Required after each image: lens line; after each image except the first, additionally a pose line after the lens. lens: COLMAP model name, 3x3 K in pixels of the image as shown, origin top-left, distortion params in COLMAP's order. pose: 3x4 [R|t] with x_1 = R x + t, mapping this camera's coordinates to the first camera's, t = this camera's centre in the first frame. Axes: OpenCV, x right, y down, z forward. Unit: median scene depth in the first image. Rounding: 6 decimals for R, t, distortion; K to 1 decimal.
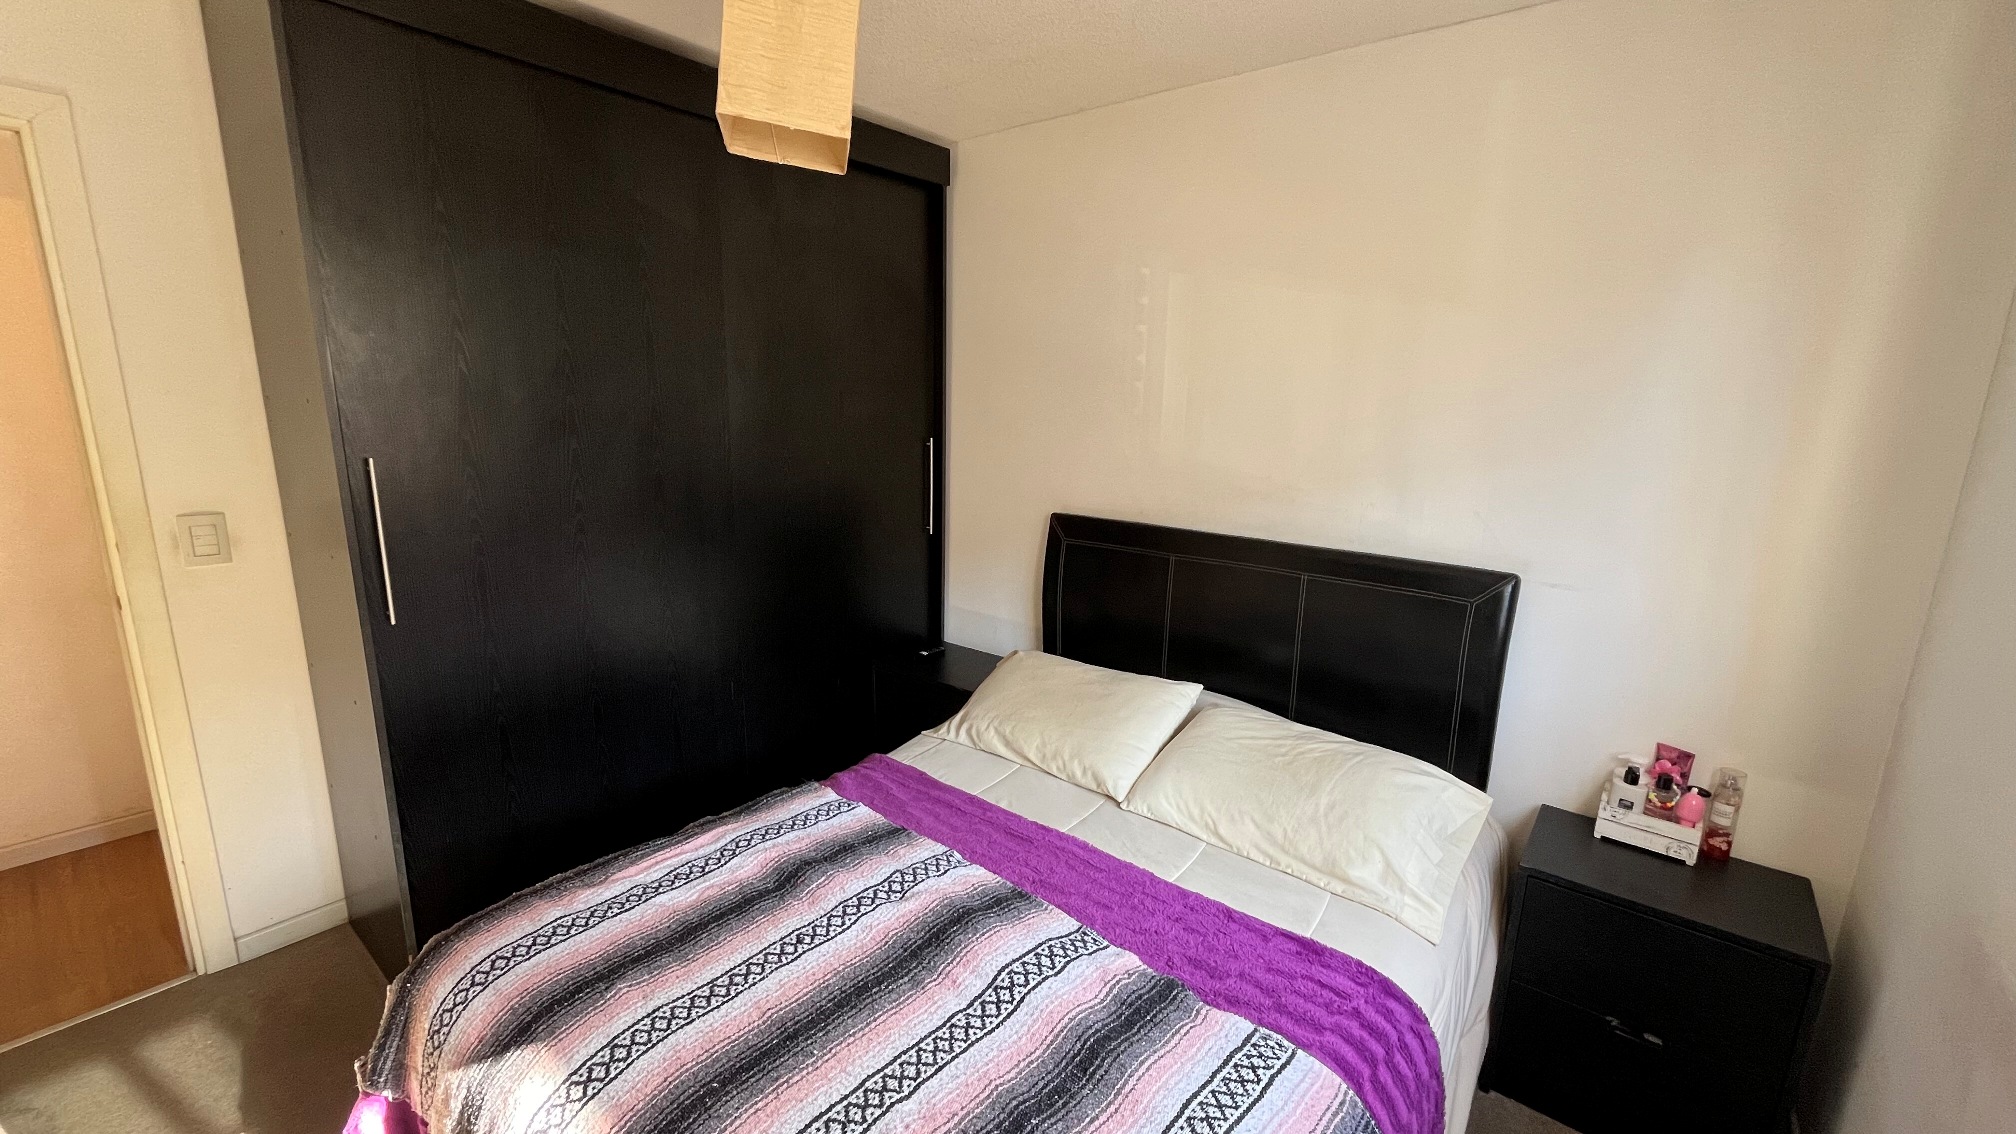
lens RADIAL K [[817.4, 0, 1002.7], [0, 817.4, 577.4], [0, 0, 1]] dist [-0.001393, -0.000784]
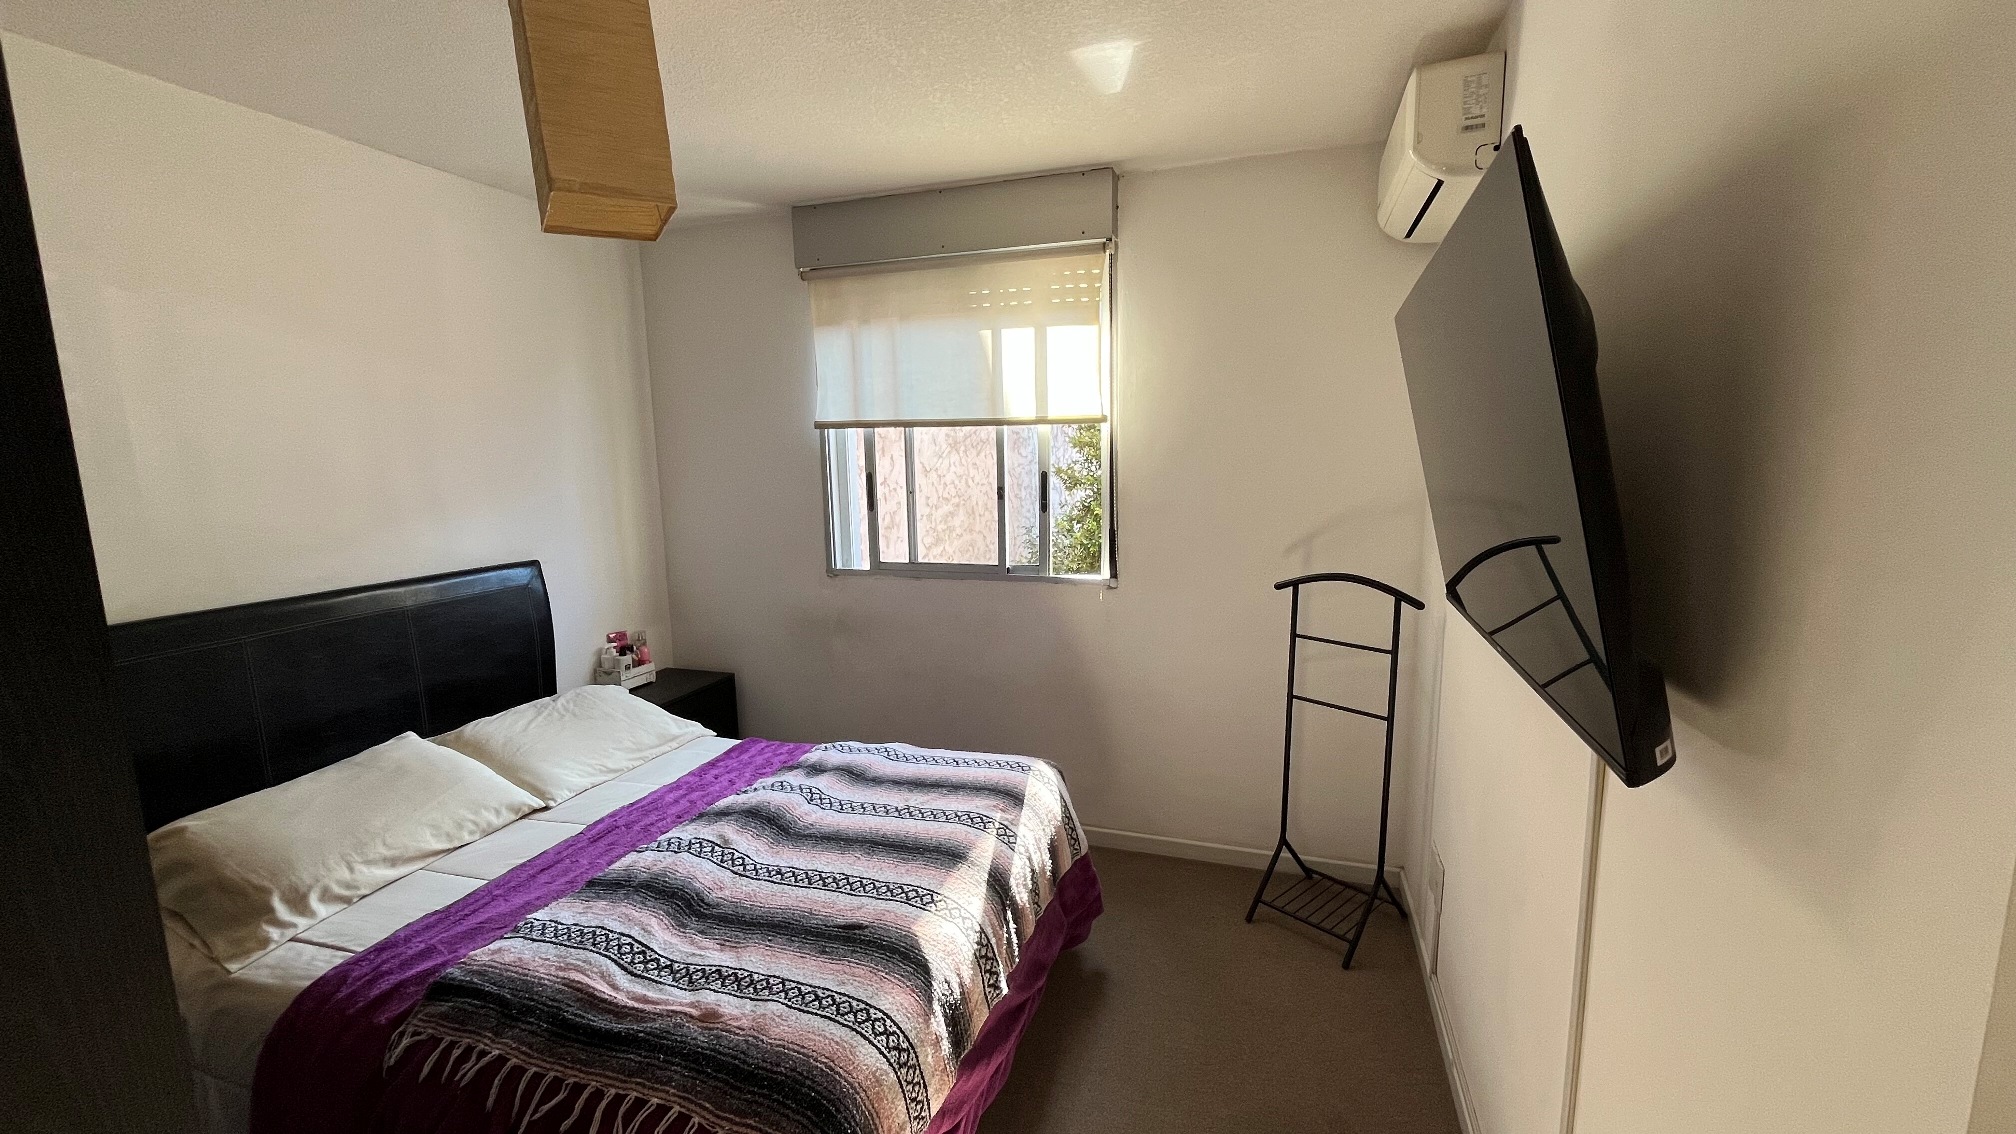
lens RADIAL K [[817.4, 0, 1013.0], [0, 817.4, 571.2], [0, 0, 1]] dist [-0.001393, -0.000784]
pose [[-0.395865, -0.146289, 0.906582, -1.135100], [0.194886, 0.951359, 0.238613, -0.183338], [-0.897391, 0.271139, -0.348100, 0.761935]]
